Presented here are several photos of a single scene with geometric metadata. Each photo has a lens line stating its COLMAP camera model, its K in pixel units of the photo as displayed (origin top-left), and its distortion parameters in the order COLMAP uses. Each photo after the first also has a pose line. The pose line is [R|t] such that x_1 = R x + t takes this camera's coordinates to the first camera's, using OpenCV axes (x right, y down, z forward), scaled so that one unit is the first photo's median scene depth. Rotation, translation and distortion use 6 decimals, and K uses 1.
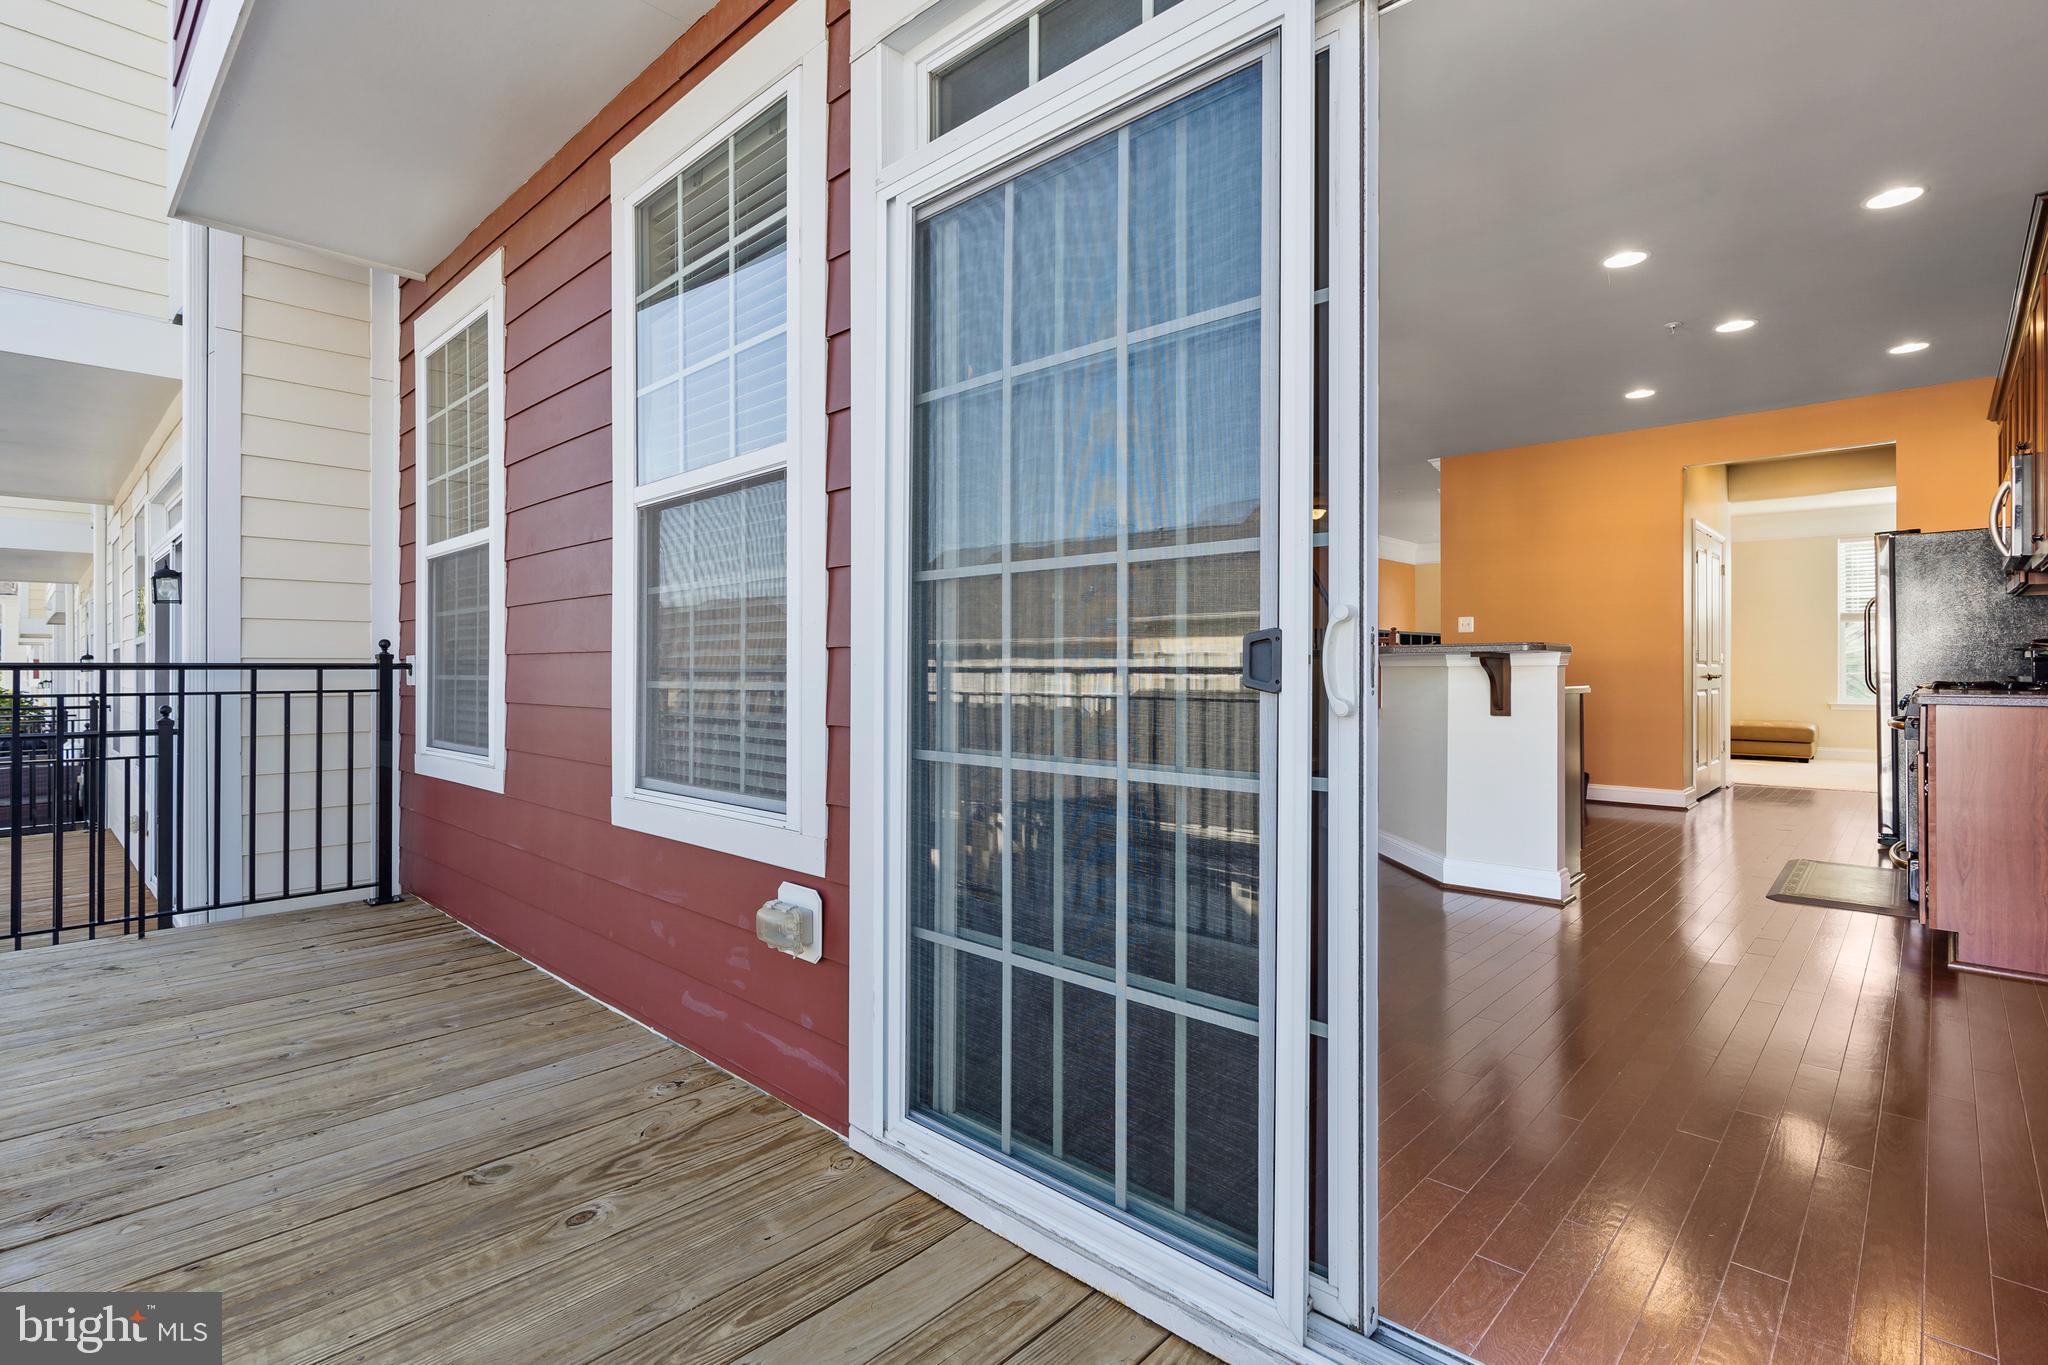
lens RADIAL K [[983.0, 0, 1019.0], [0, 983.0, 665.9], [0, 0, 1]] dist [-0.003566, 0.003689]
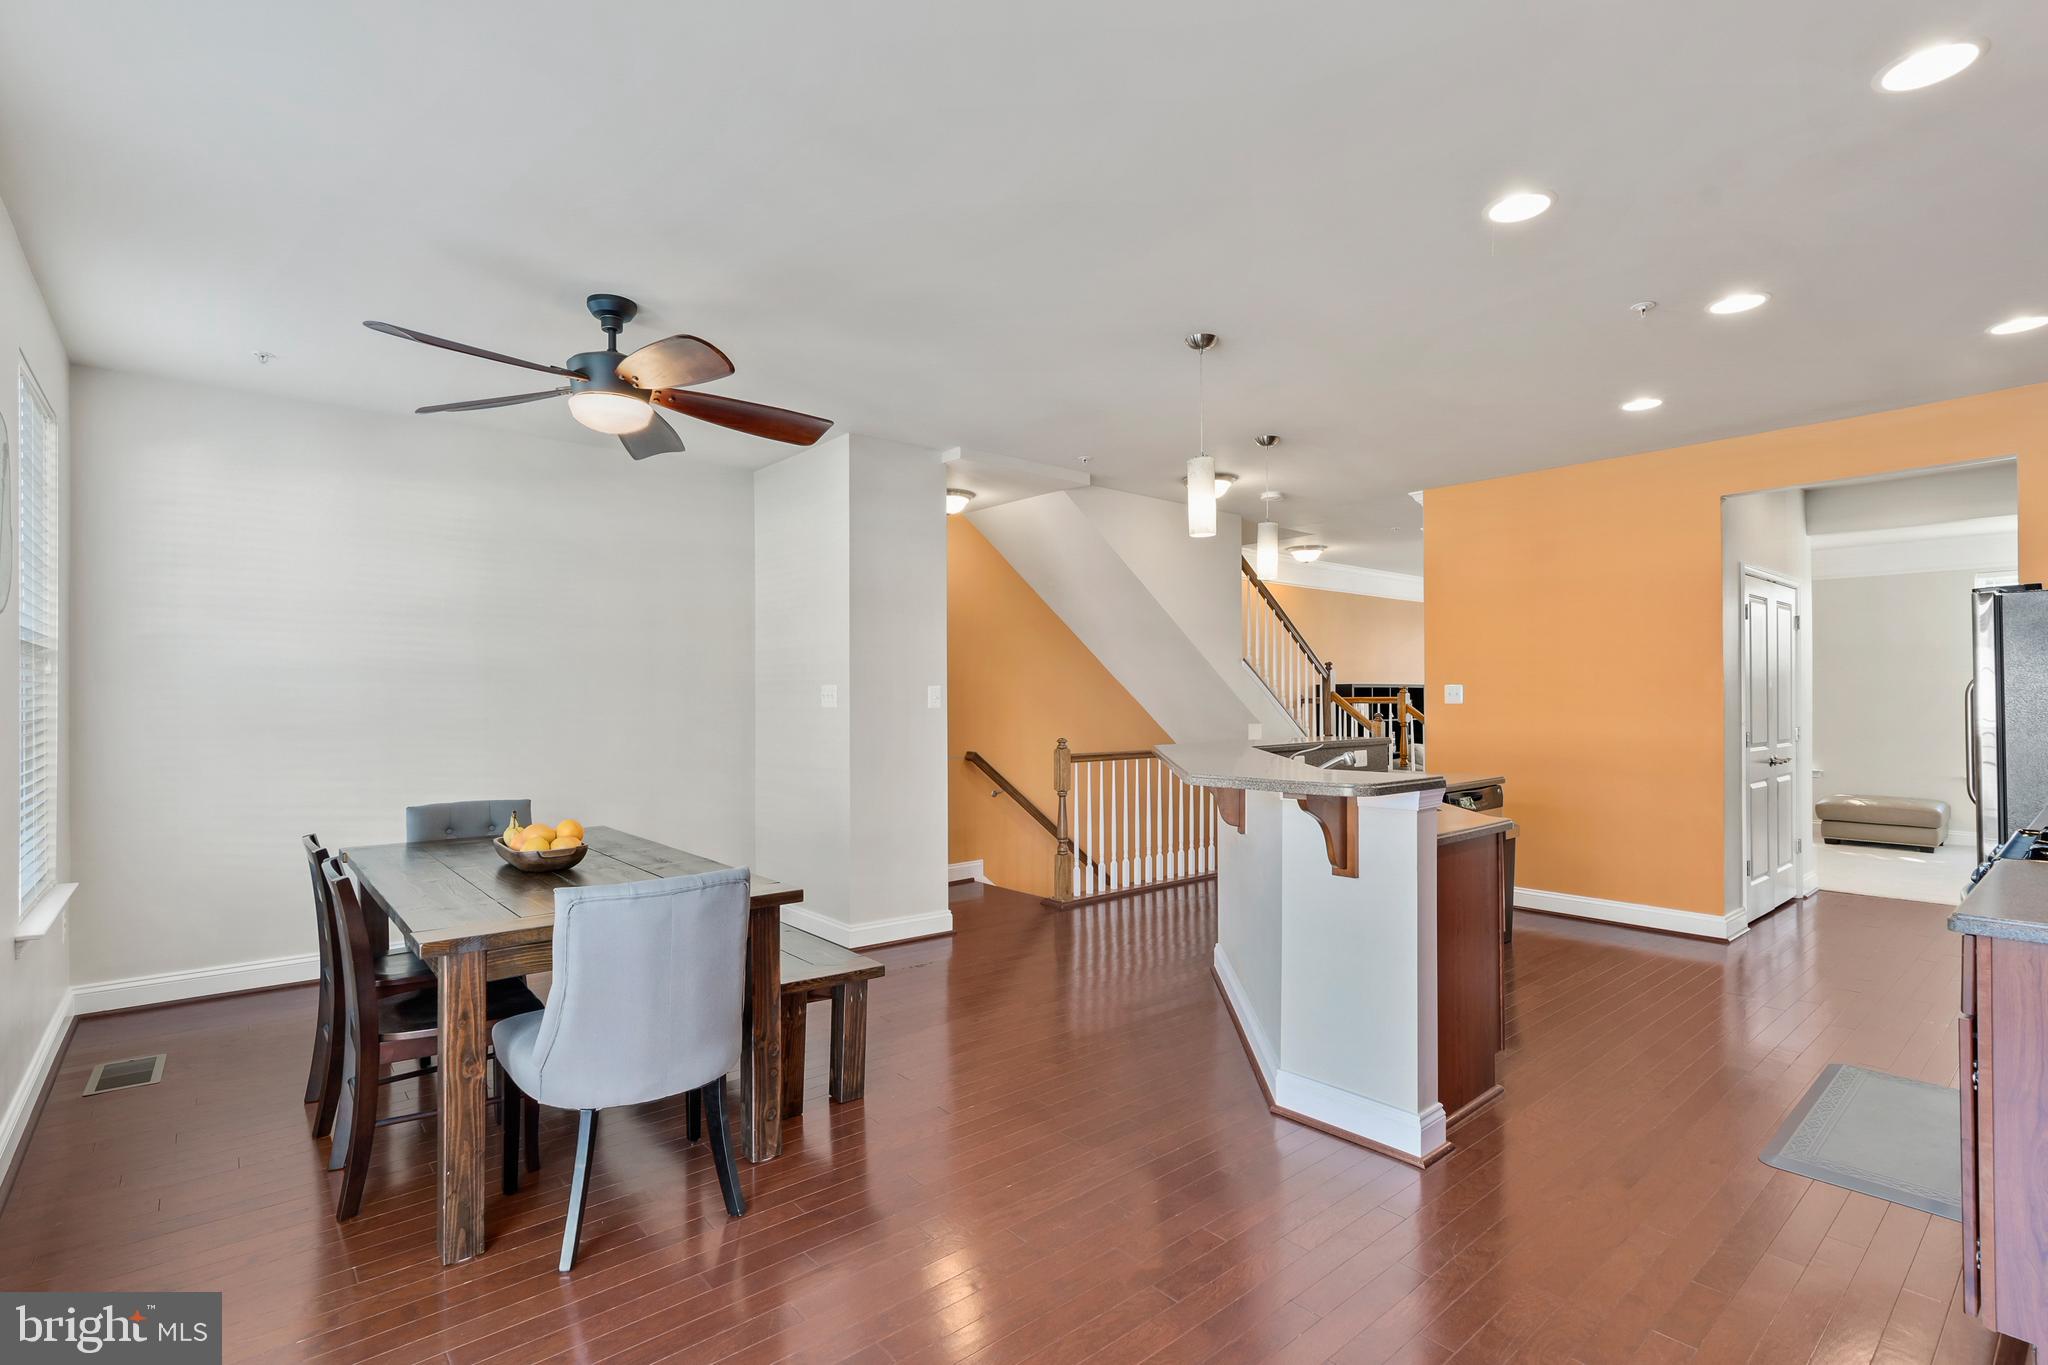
lens RADIAL K [[983.0, 0, 1011.6], [0, 983.0, 691.1], [0, 0, 1]] dist [-0.003566, 0.003689]
pose [[0.994467, -0.004550, -0.104953, 0.240779], [0.004044, 0.999979, -0.005036, -0.057118], [0.104974, 0.004583, 0.994464, 0.209302]]
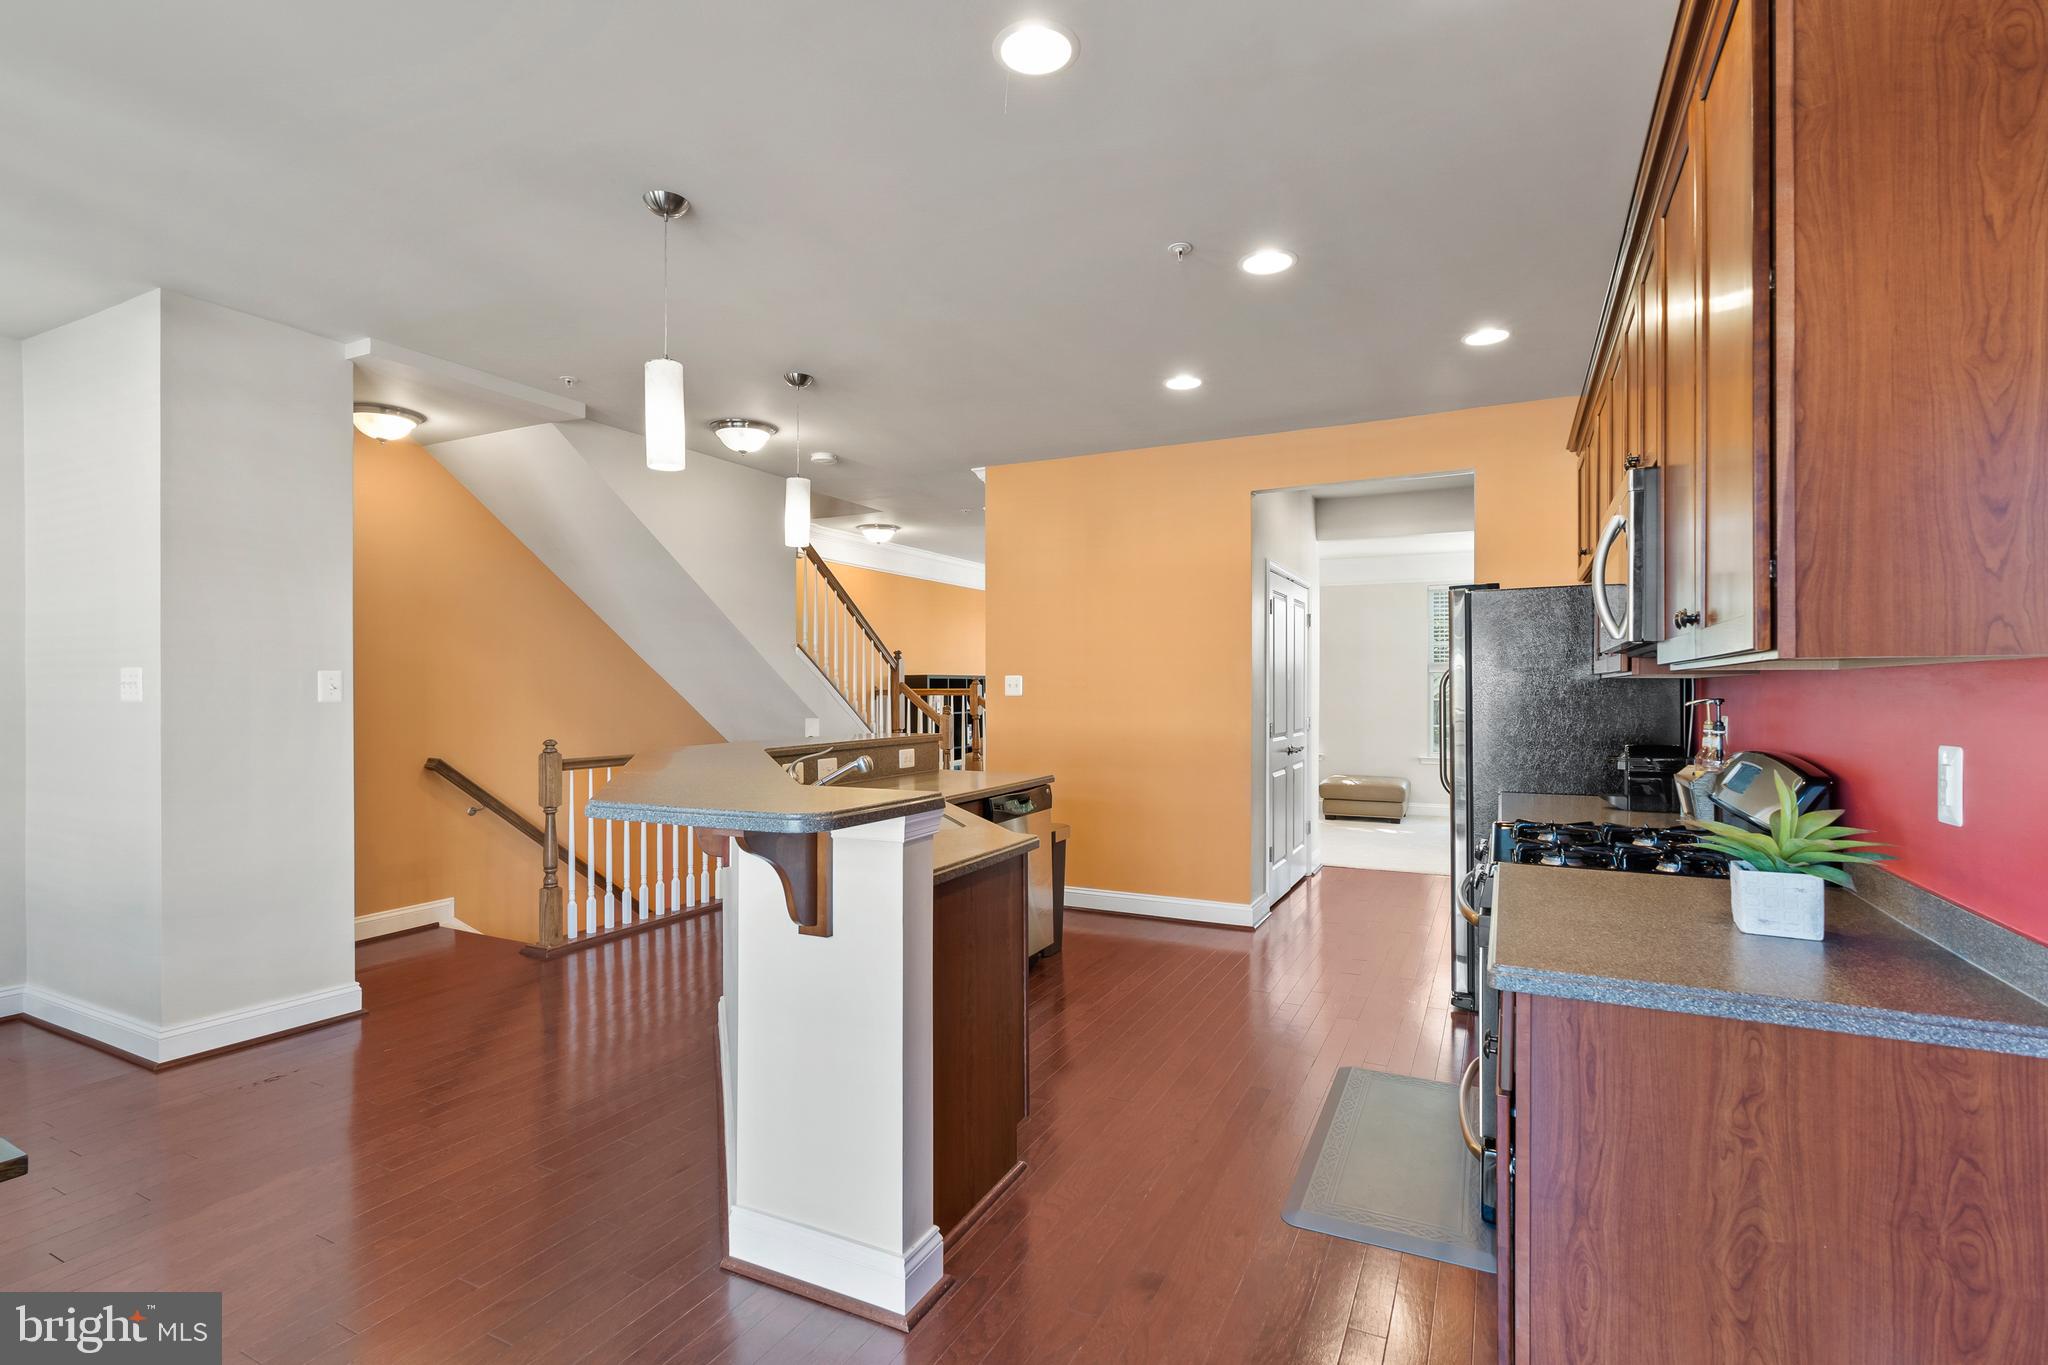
lens RADIAL K [[983.0, 0, 1027.7], [0, 983.0, 693.8], [0, 0, 1]] dist [-0.003566, 0.003689]
pose [[0.956090, -0.003110, 0.293057, 0.326958], [0.001132, 0.999975, 0.006918, -0.055717], [-0.293072, -0.006283, 0.956070, 0.358991]]
